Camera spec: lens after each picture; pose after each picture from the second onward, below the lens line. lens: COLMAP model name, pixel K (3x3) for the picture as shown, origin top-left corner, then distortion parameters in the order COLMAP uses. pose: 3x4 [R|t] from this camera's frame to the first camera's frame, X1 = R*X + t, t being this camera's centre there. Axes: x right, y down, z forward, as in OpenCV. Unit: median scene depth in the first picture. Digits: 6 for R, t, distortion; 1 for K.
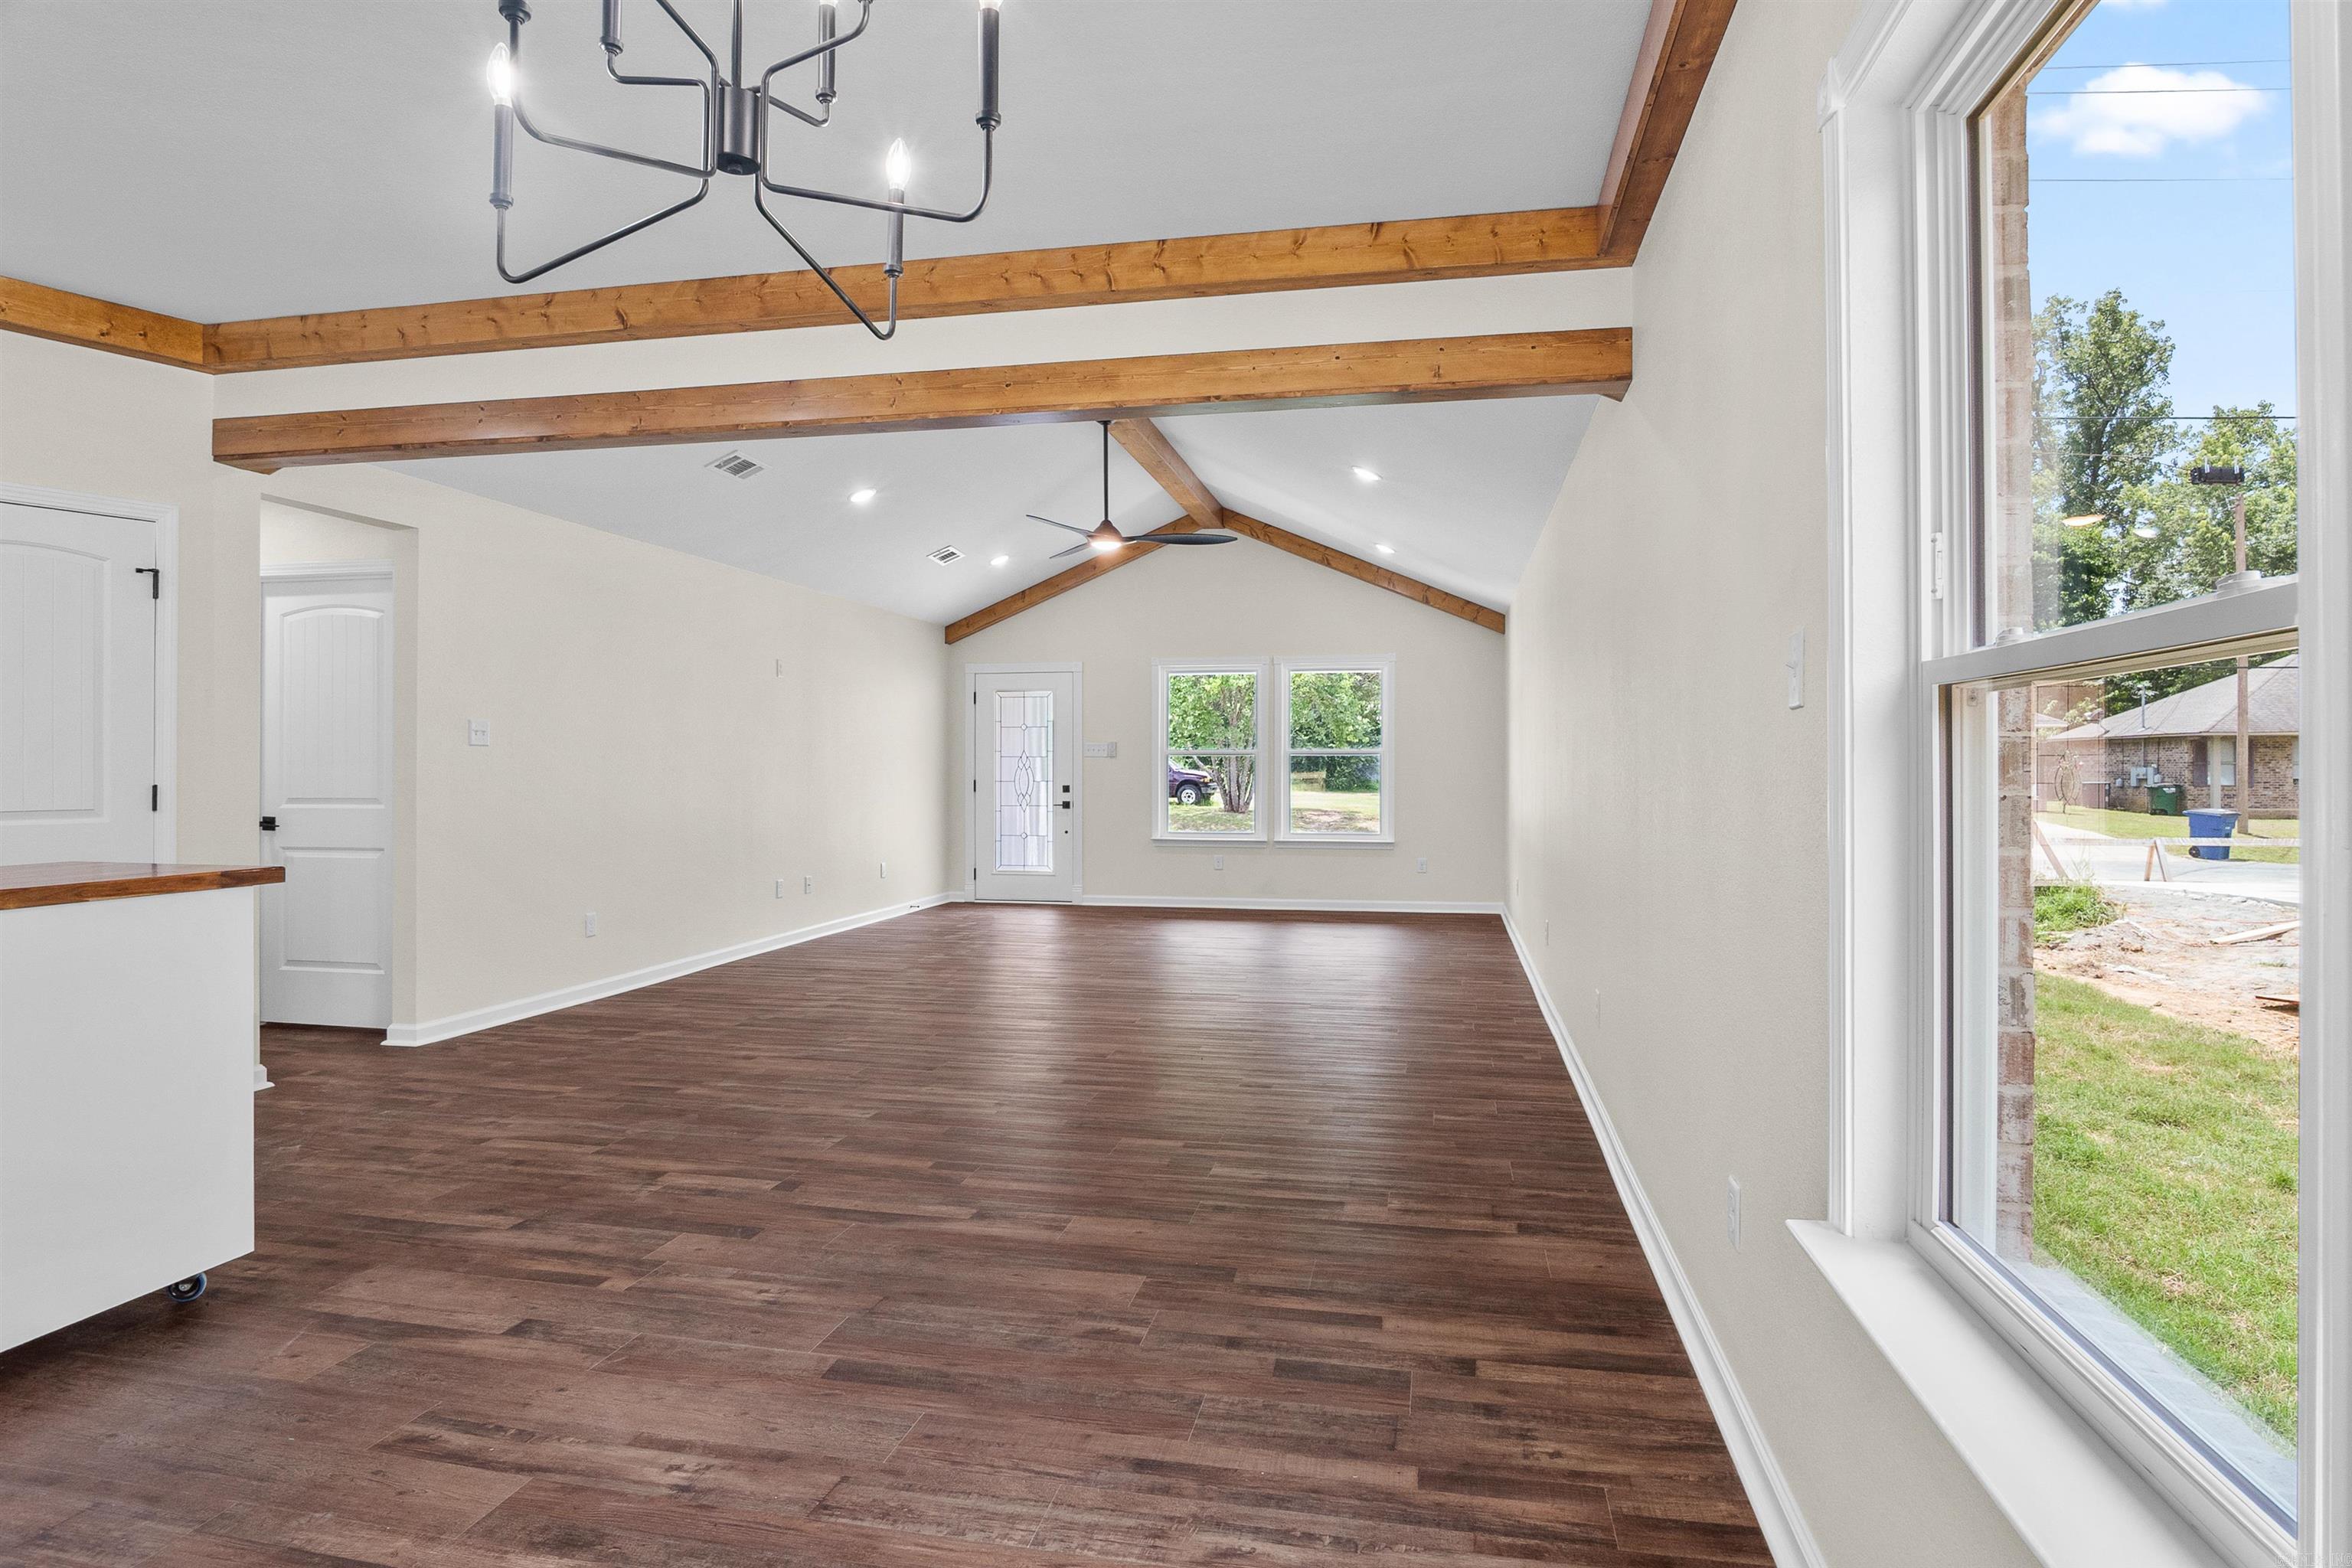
lens RADIAL K [[1272.8, 0, 1182.0], [0, 1272.8, 765.1], [0, 0, 1]] dist [-0.029324, -0.000034]
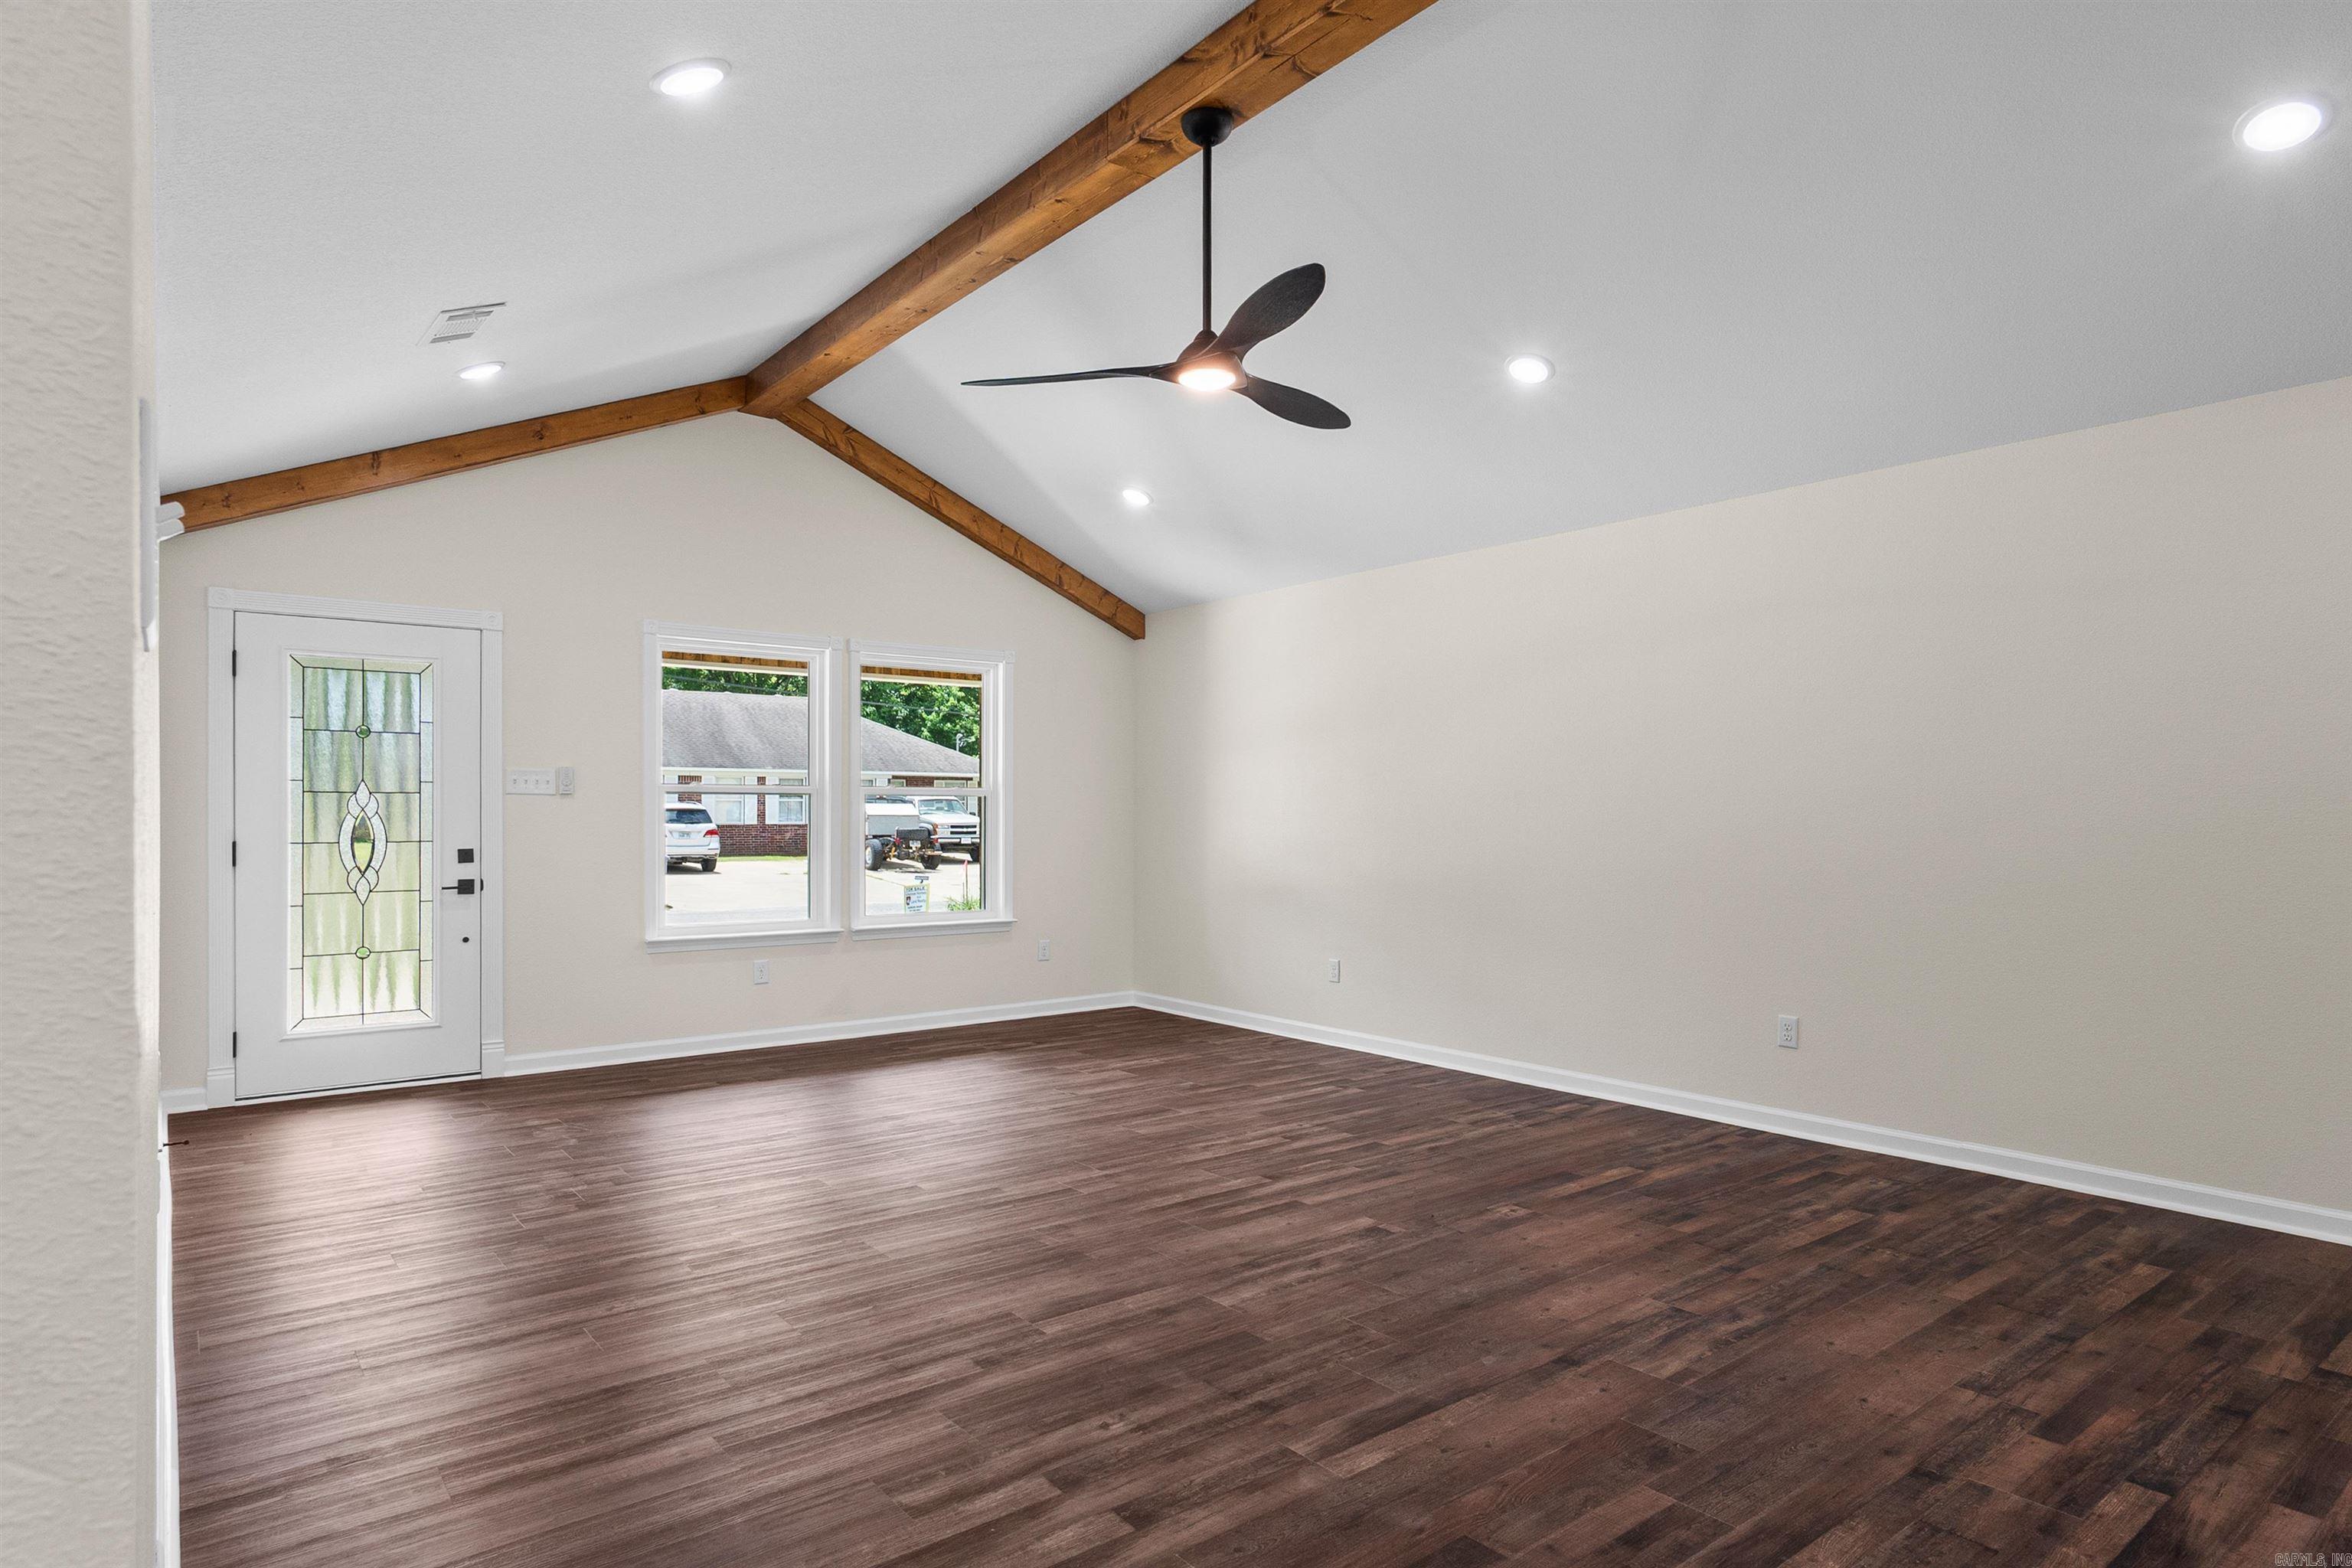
lens RADIAL K [[1262.6, 0, 1176.0], [0, 1262.6, 784.0], [0, 0, 1]] dist [-0.012619, 0.000268]
pose [[0.653834, 0.018993, 0.756400, -0.289262], [-0.004007, 0.999758, -0.021640, -0.000255], [-0.756627, 0.011118, 0.653752, 0.456195]]
